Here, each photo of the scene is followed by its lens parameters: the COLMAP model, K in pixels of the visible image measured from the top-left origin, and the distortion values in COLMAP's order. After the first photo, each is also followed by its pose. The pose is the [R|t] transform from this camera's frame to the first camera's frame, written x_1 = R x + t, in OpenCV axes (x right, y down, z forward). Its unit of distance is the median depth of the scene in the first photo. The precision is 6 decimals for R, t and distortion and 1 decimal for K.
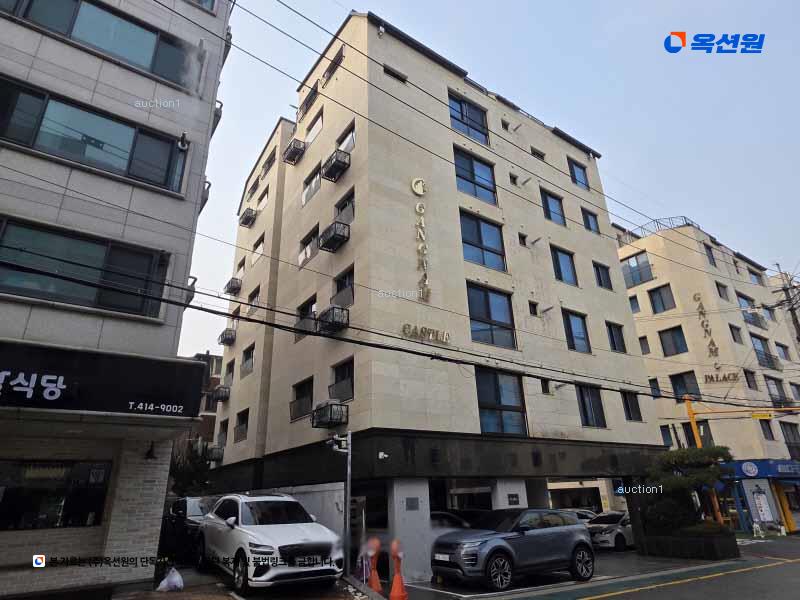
lens RADIAL K [[467.0, 0, 401.3], [0, 467.0, 301.7], [0, 0, 1]] dist [0.004017, -0.001006]
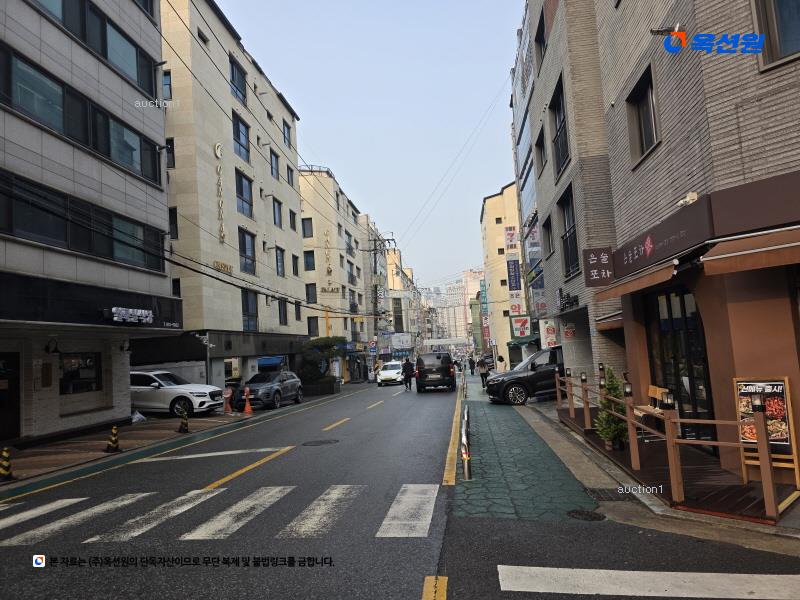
lens RADIAL K [[529.9, 0, 400.7], [0, 529.9, 301.7], [0, 0, 1]] dist [0.051332, -0.041272]
pose [[0.665917, 0.052370, 0.744185, -0.632204], [-0.244032, 0.957947, 0.150954, -0.166984], [-0.704984, -0.282127, 0.650693, -0.408700]]
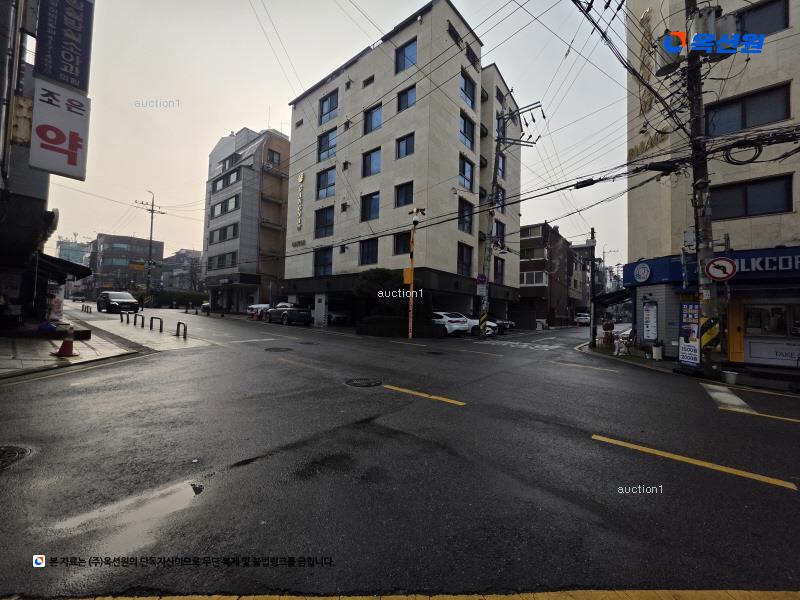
lens RADIAL K [[314.3, 0, 404.1], [0, 314.3, 297.8], [0, 0, 1]] dist [-0.003958, -0.000852]
pose [[0.278140, 0.003869, -0.960533, 1.503293], [0.346793, 0.932139, 0.104175, 0.294169], [0.895753, -0.362081, 0.257924, 0.727472]]
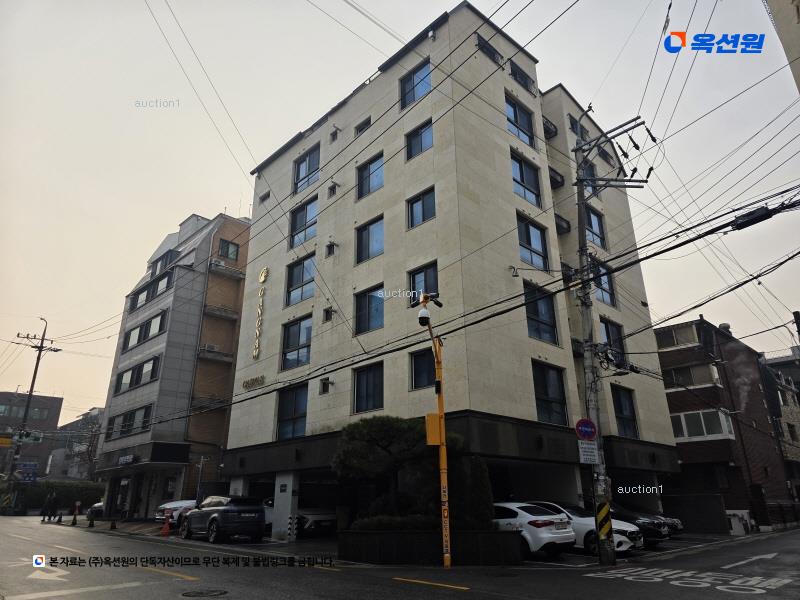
lens RADIAL K [[529.9, 0, 401.0], [0, 529.9, 292.2], [0, 0, 1]] dist [0.051332, -0.041272]
pose [[0.163117, -0.326622, -0.930973, 1.428705], [0.396149, 0.885887, -0.241394, 0.323276], [0.903581, -0.329428, 0.273894, 0.798276]]
